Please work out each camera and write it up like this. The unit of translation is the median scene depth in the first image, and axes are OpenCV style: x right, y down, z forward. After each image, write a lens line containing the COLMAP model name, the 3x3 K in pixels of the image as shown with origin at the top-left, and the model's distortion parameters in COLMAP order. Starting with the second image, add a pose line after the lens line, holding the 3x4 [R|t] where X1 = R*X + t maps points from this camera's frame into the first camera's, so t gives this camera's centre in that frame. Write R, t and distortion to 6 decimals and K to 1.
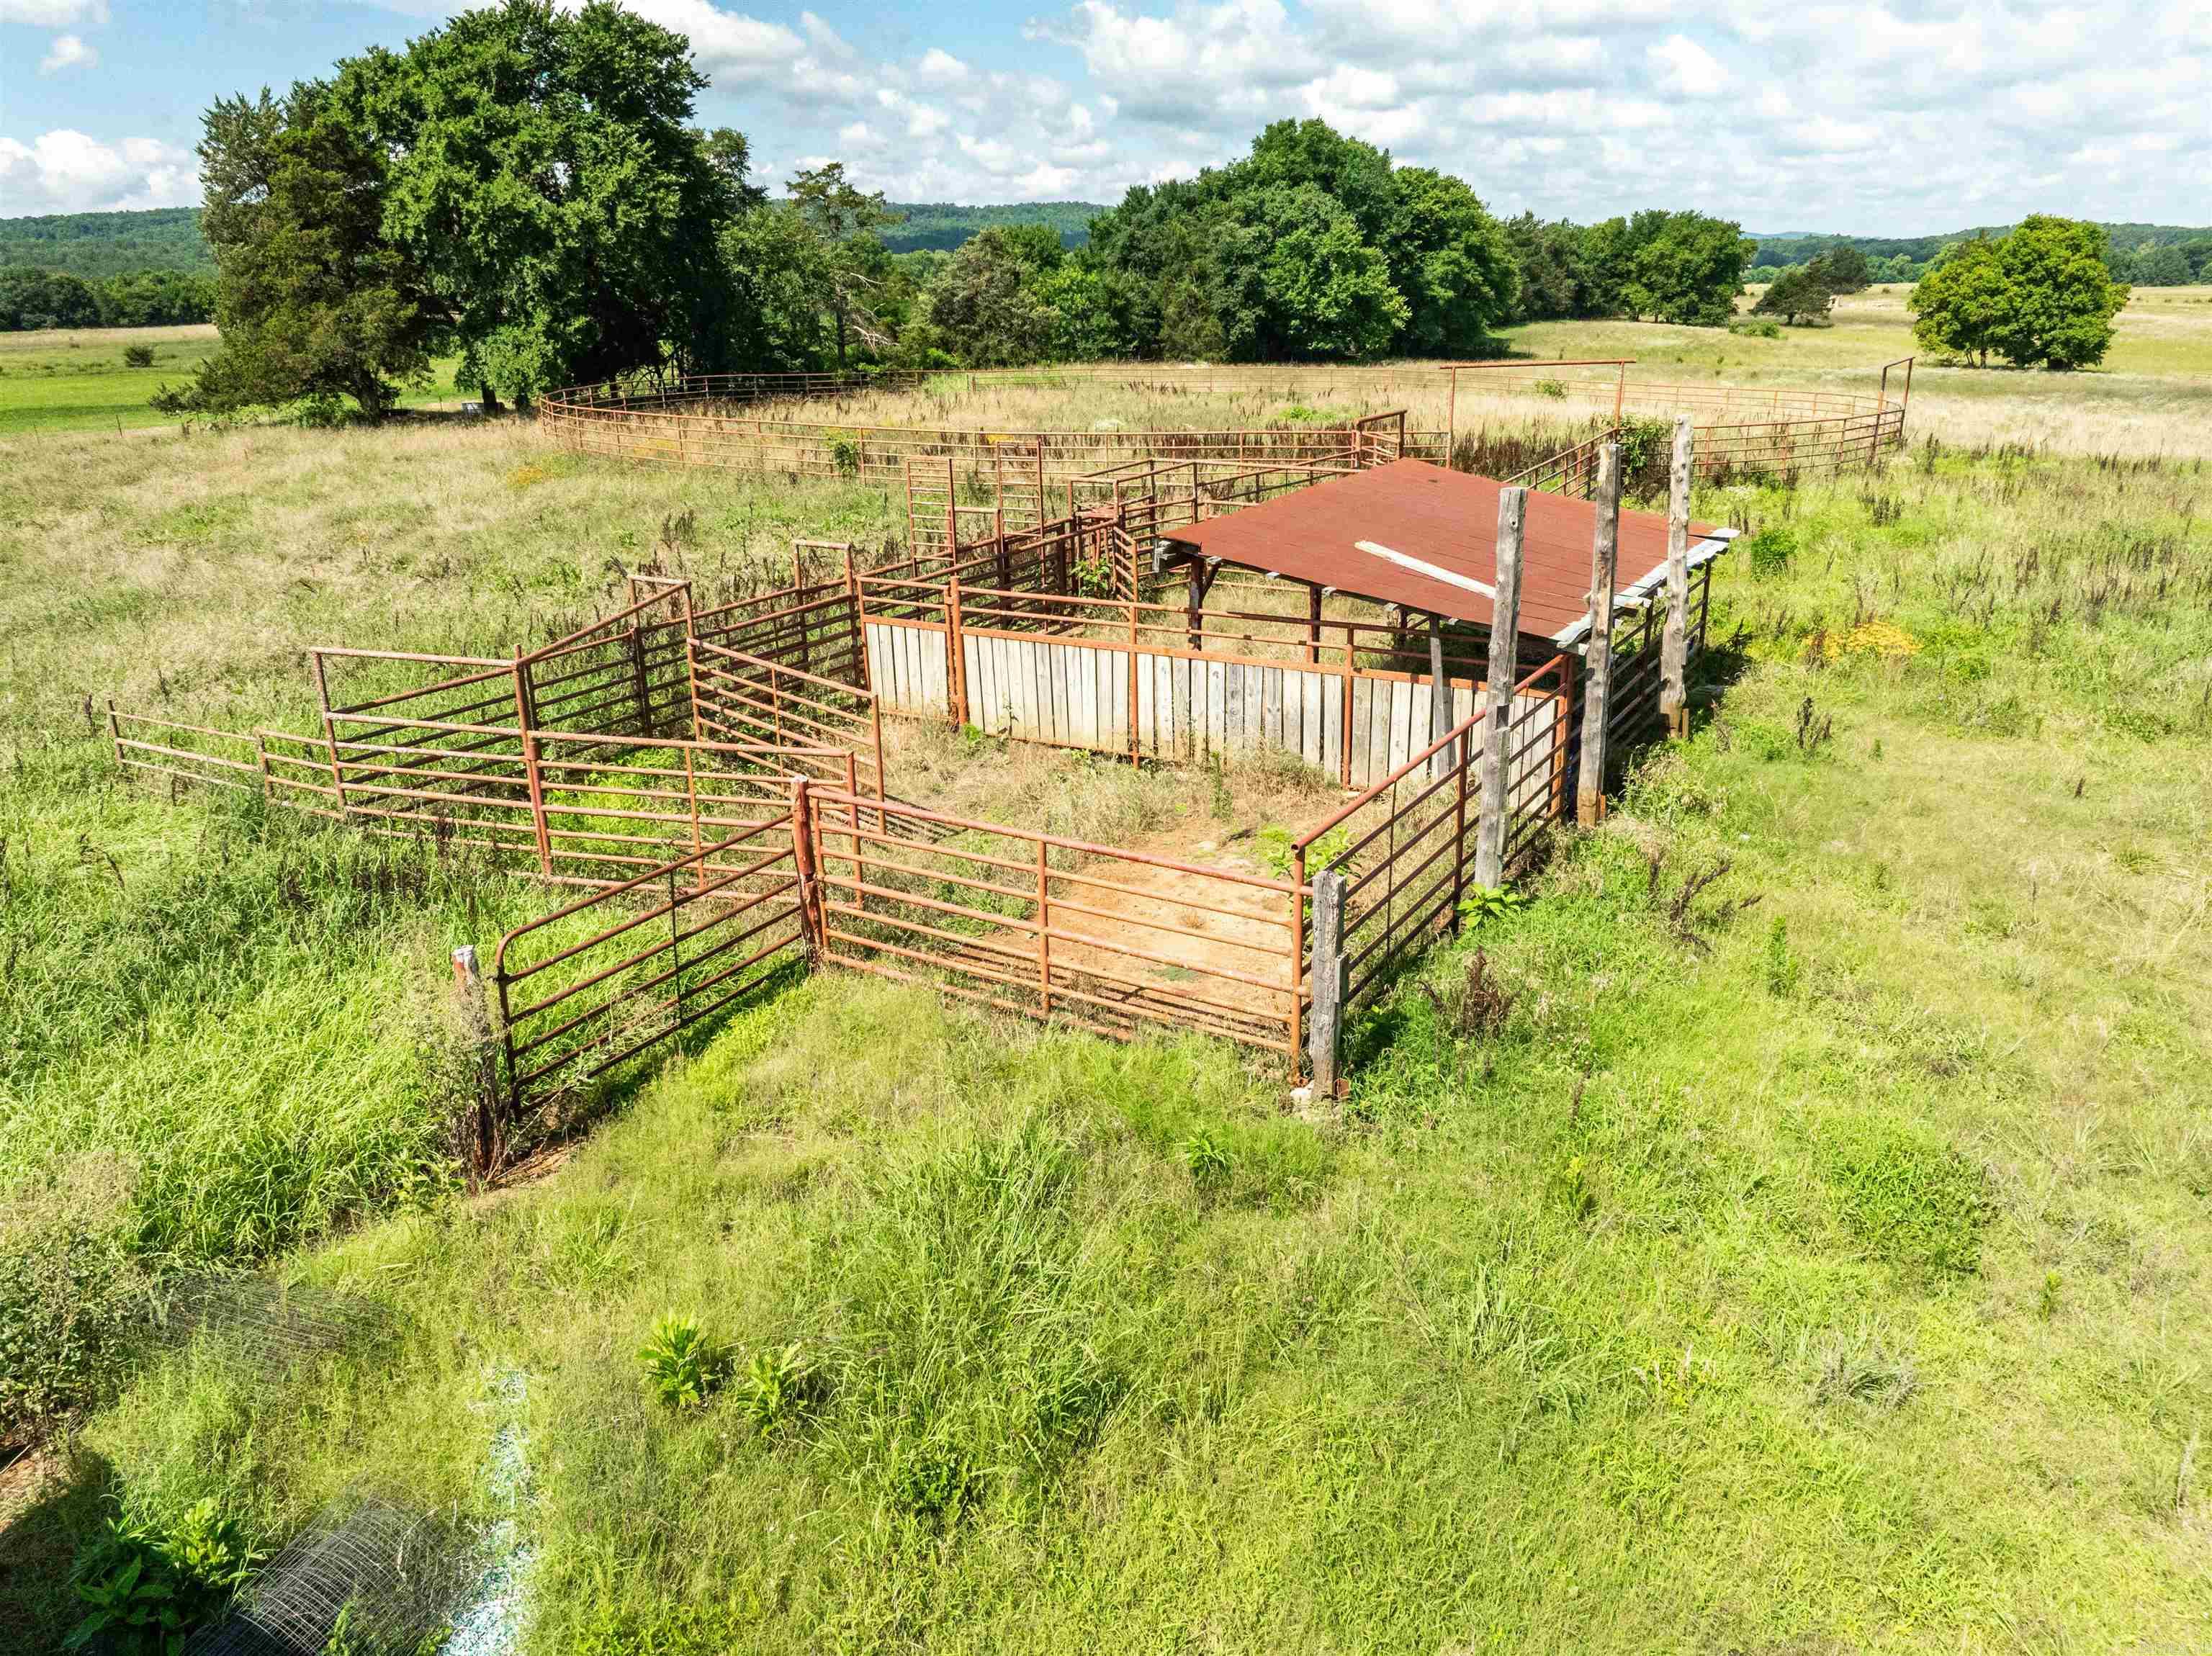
lens RADIAL K [[1568.6, 0, 1109.4], [0, 1568.6, 837.8], [0, 0, 1]] dist [-0.065817, 0.039291]
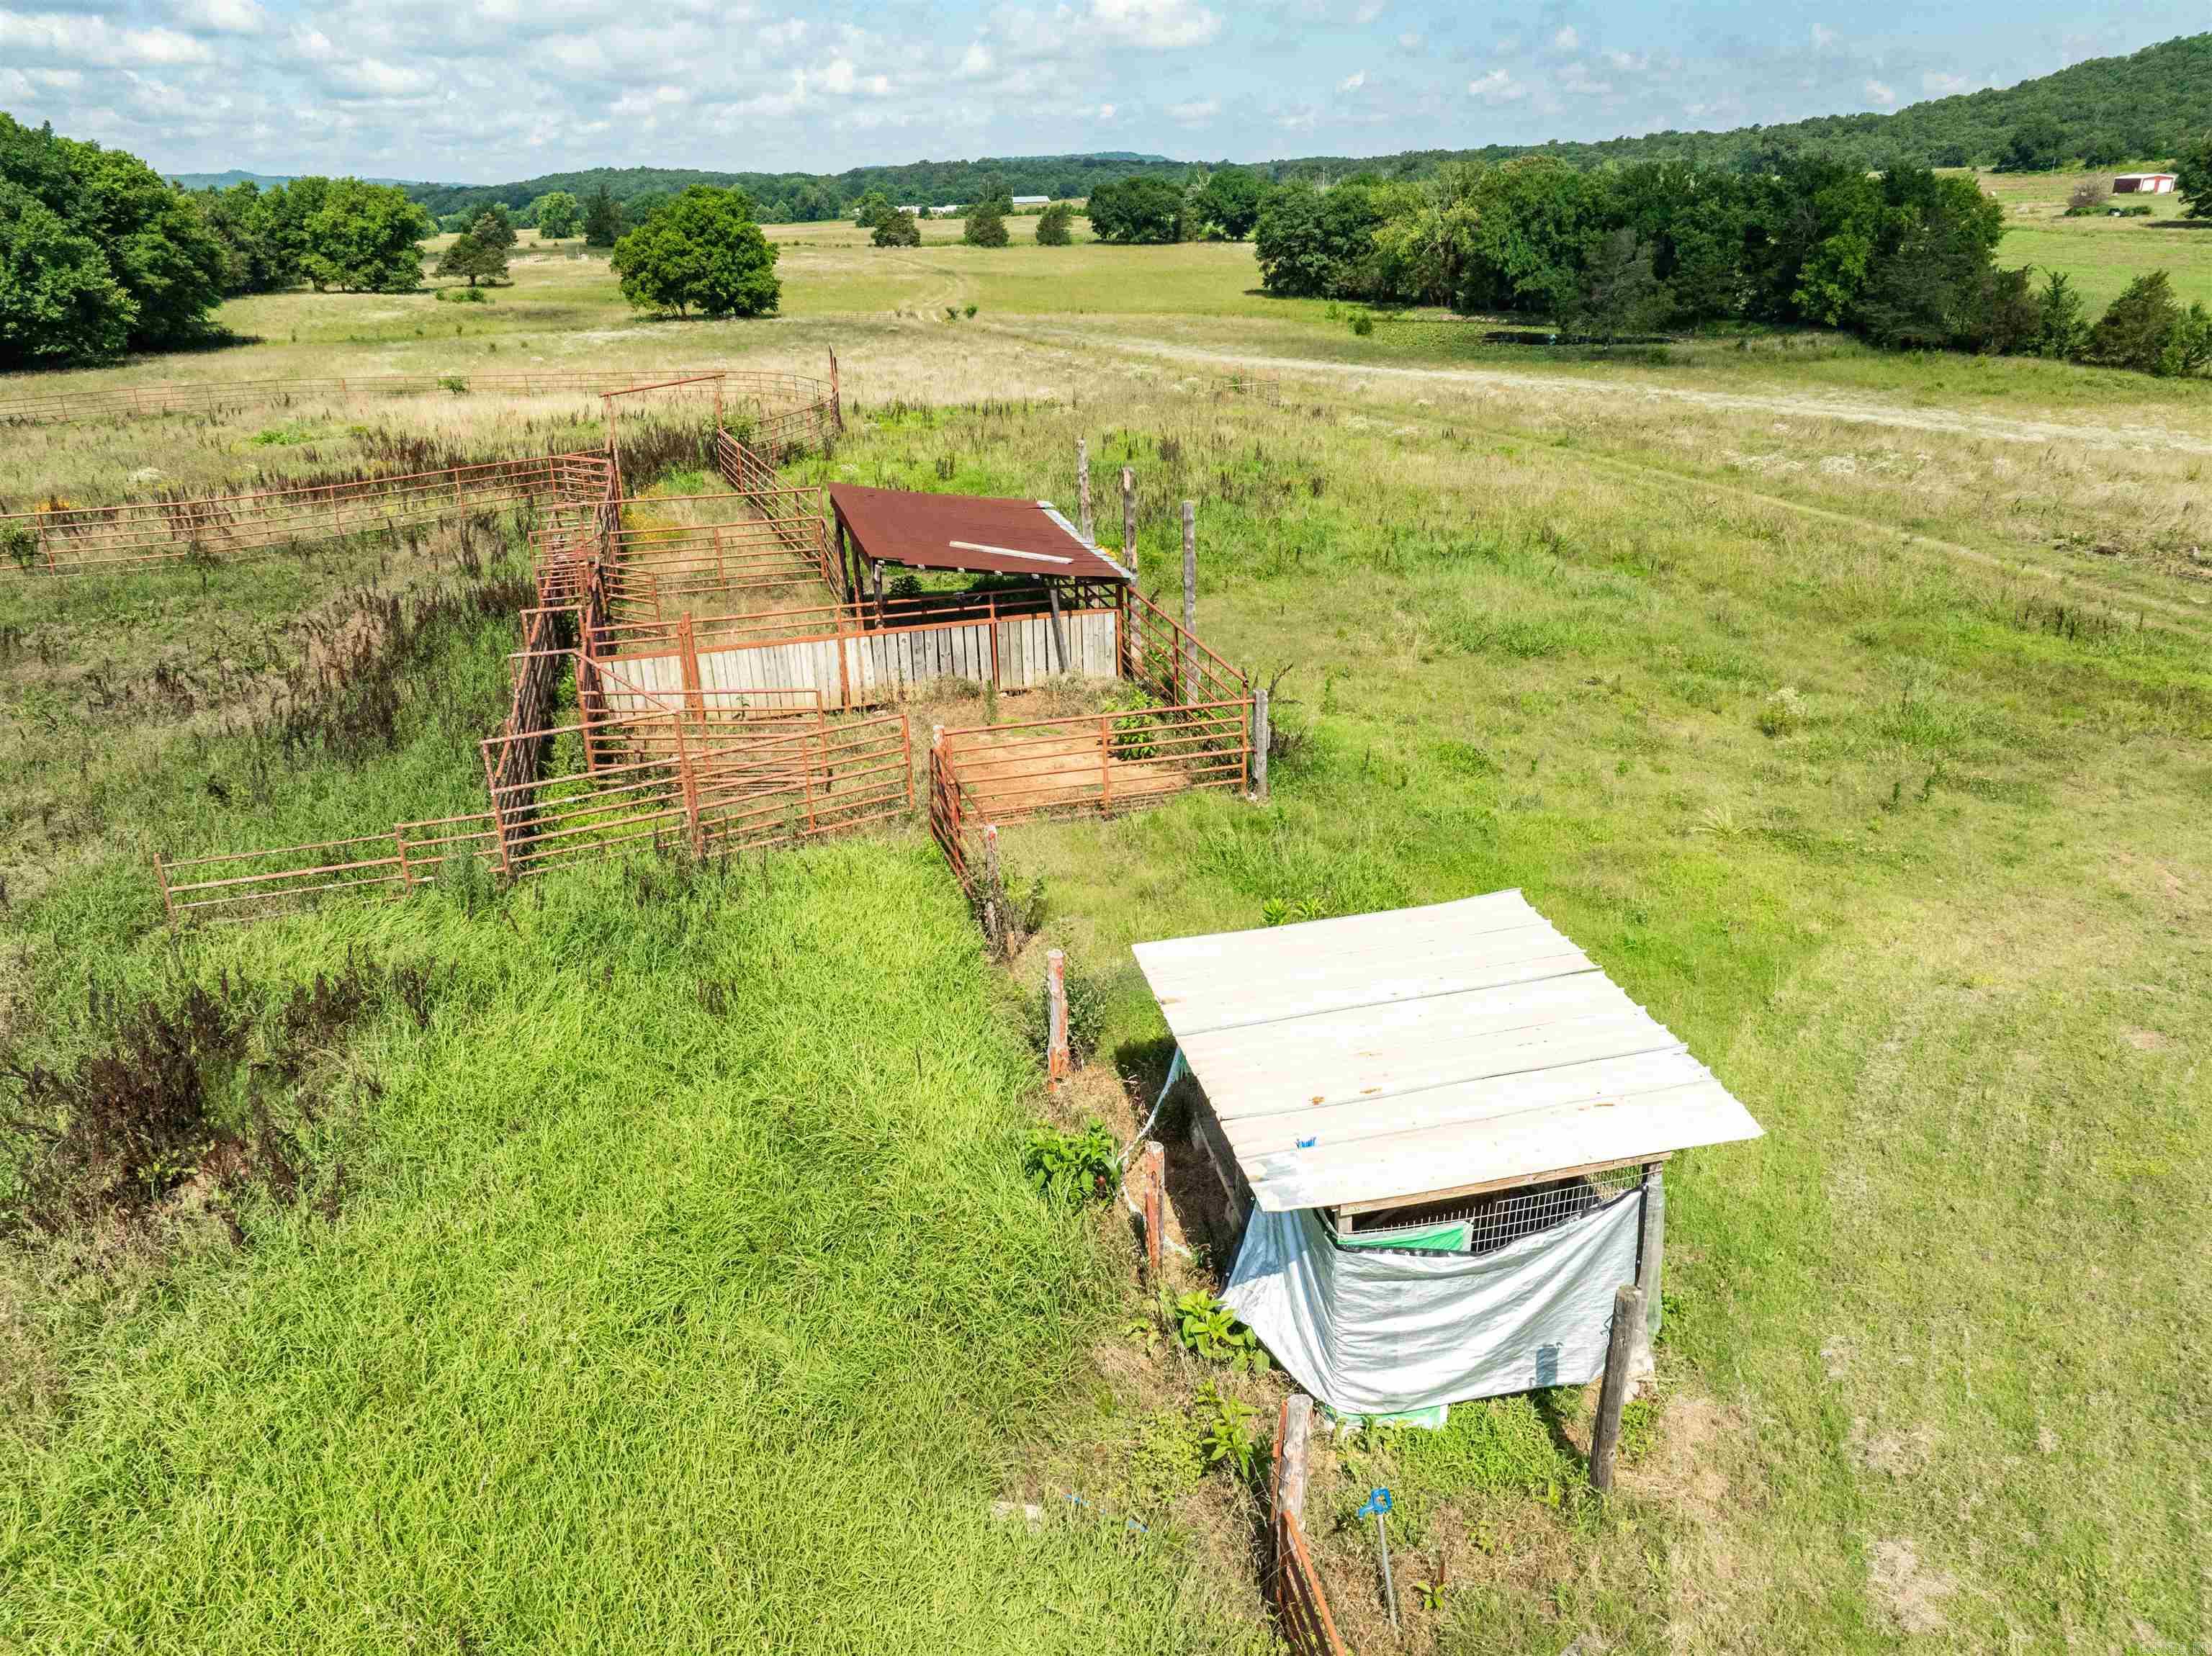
lens RADIAL K [[1568.6, 0, 1101.1], [0, 1568.6, 842.8], [0, 0, 1]] dist [-0.065817, 0.039291]
pose [[0.695175, -0.274920, 0.664192, -0.093247], [0.252820, 0.958452, 0.132105, -0.007135], [-0.672915, 0.076085, 0.735797, -0.027707]]
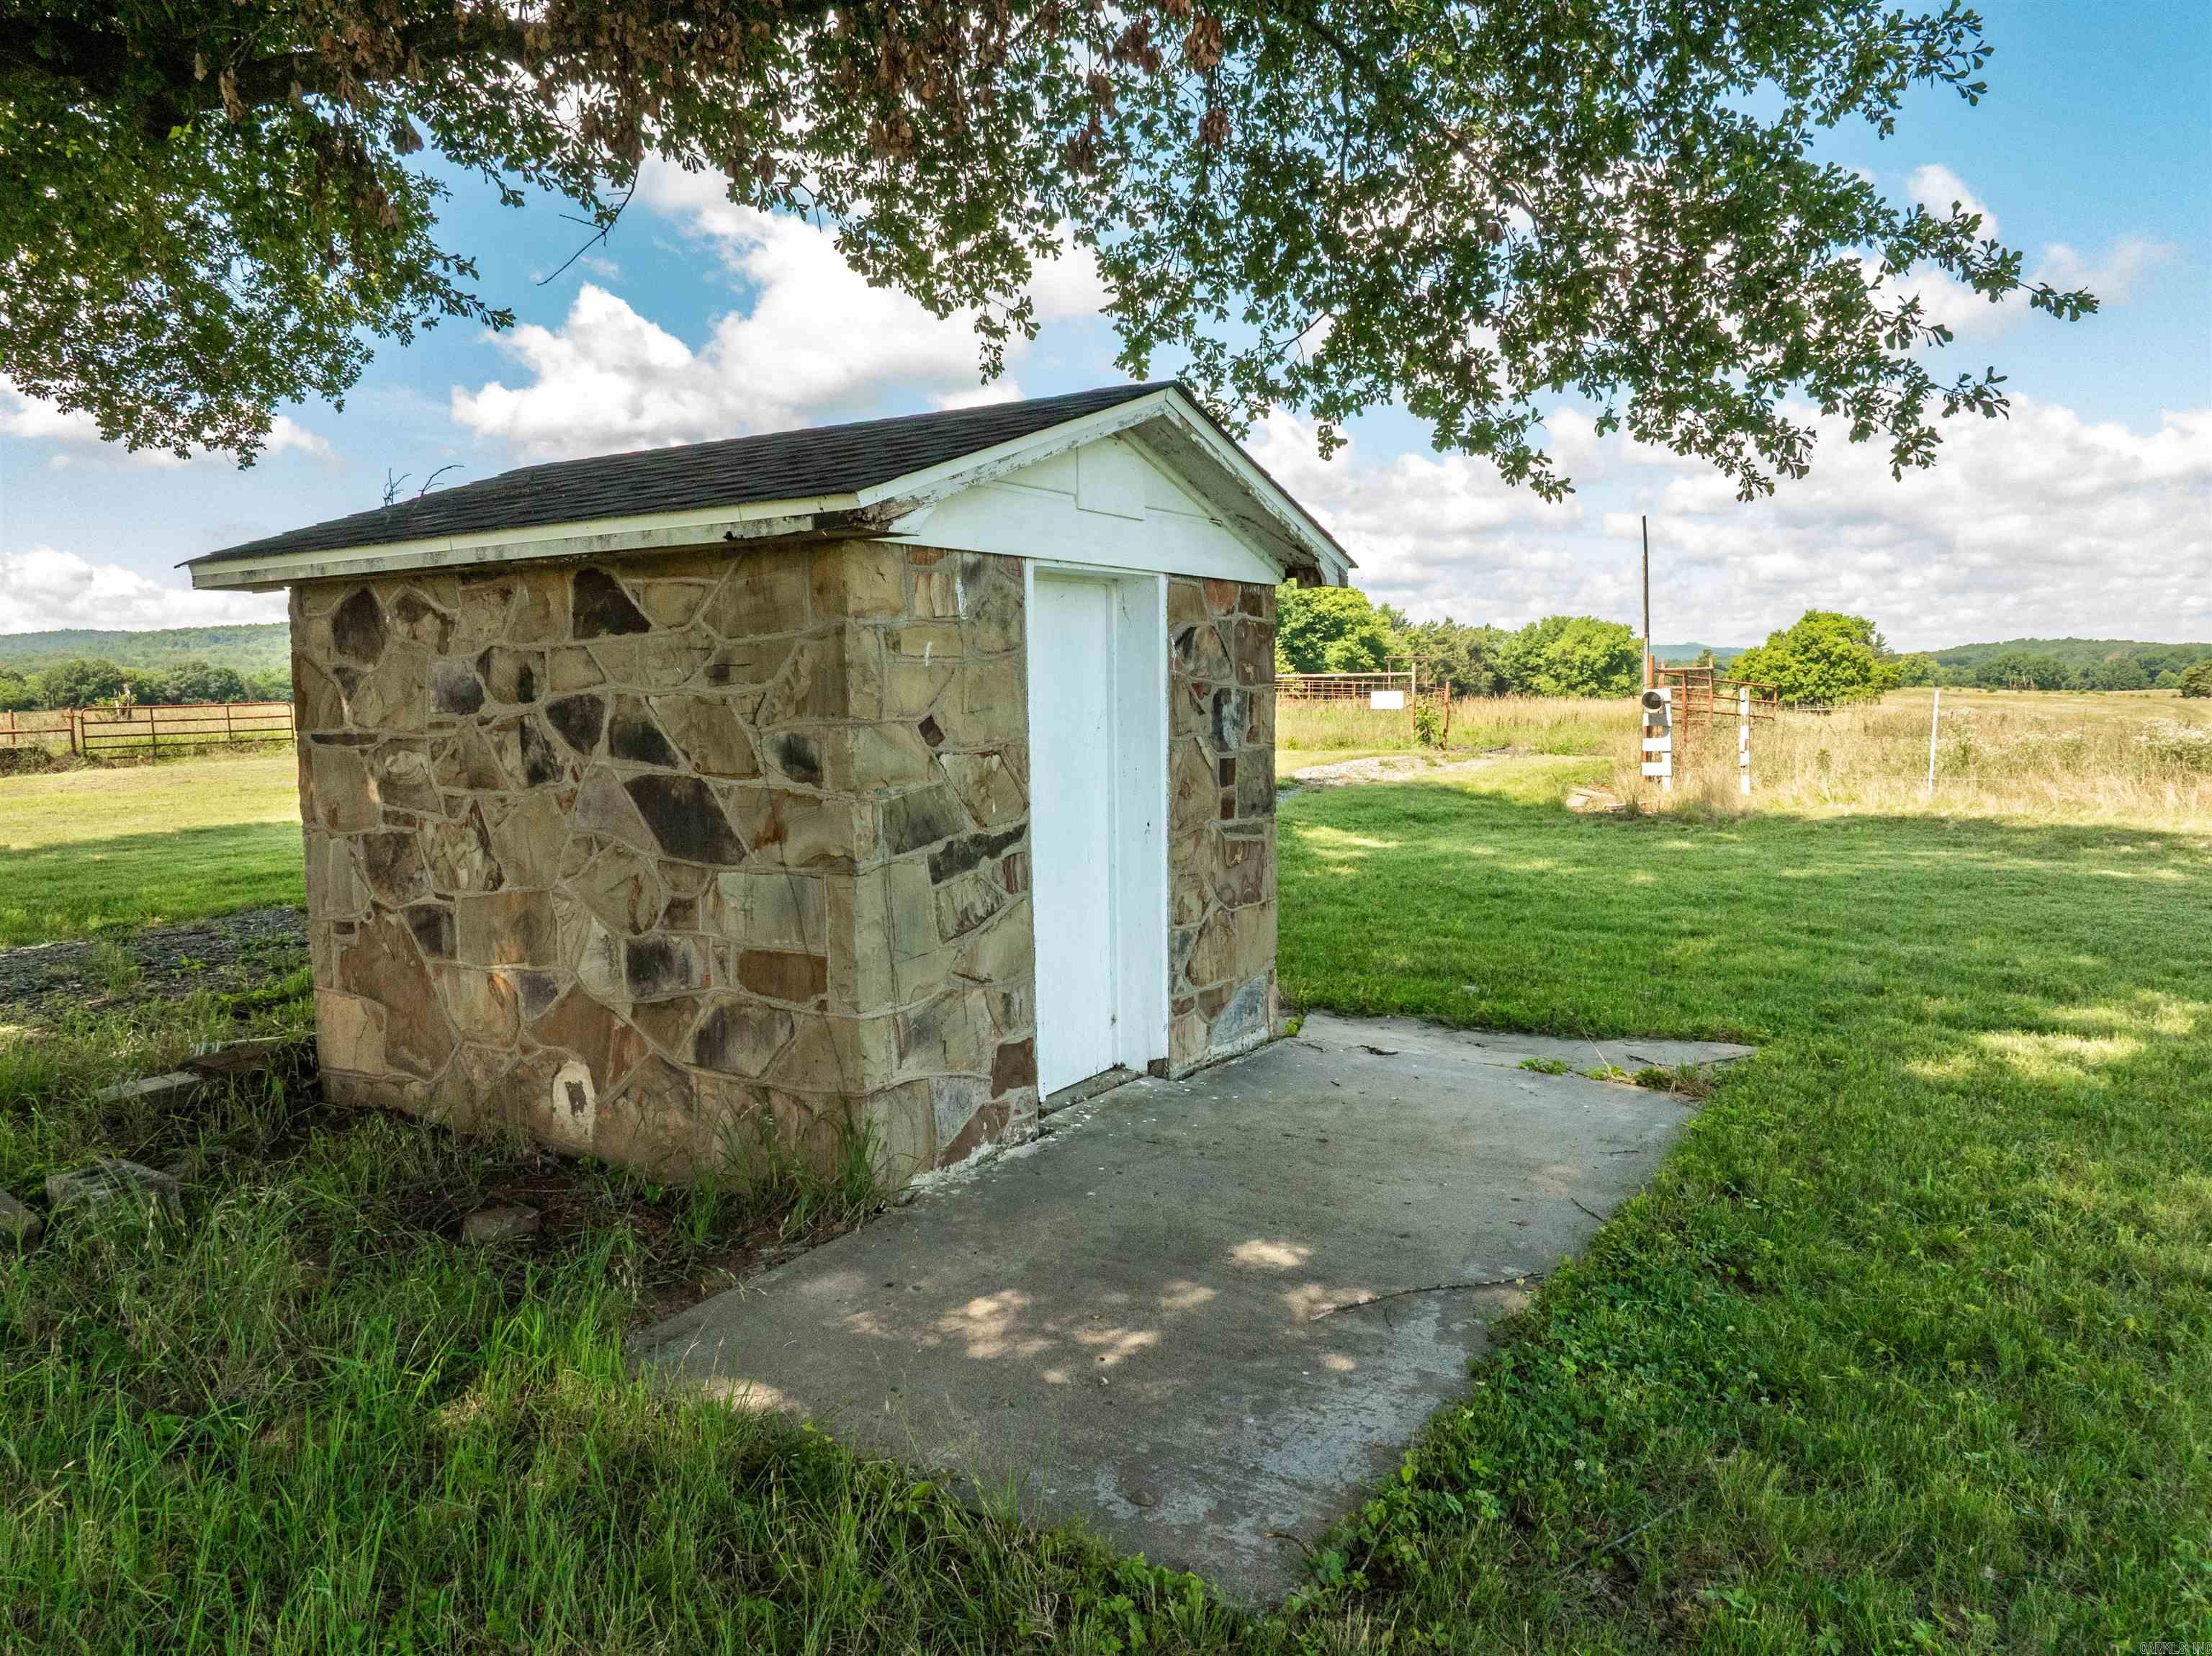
lens RADIAL K [[1568.6, 0, 1094.6], [0, 1568.6, 817.6], [0, 0, 1]] dist [-0.065817, 0.039291]
pose [[0.999281, 0.006338, -0.037369, 0.066155], [-0.015948, 0.964702, -0.262859, 0.097502], [0.034384, 0.263266, 0.964110, -0.193893]]
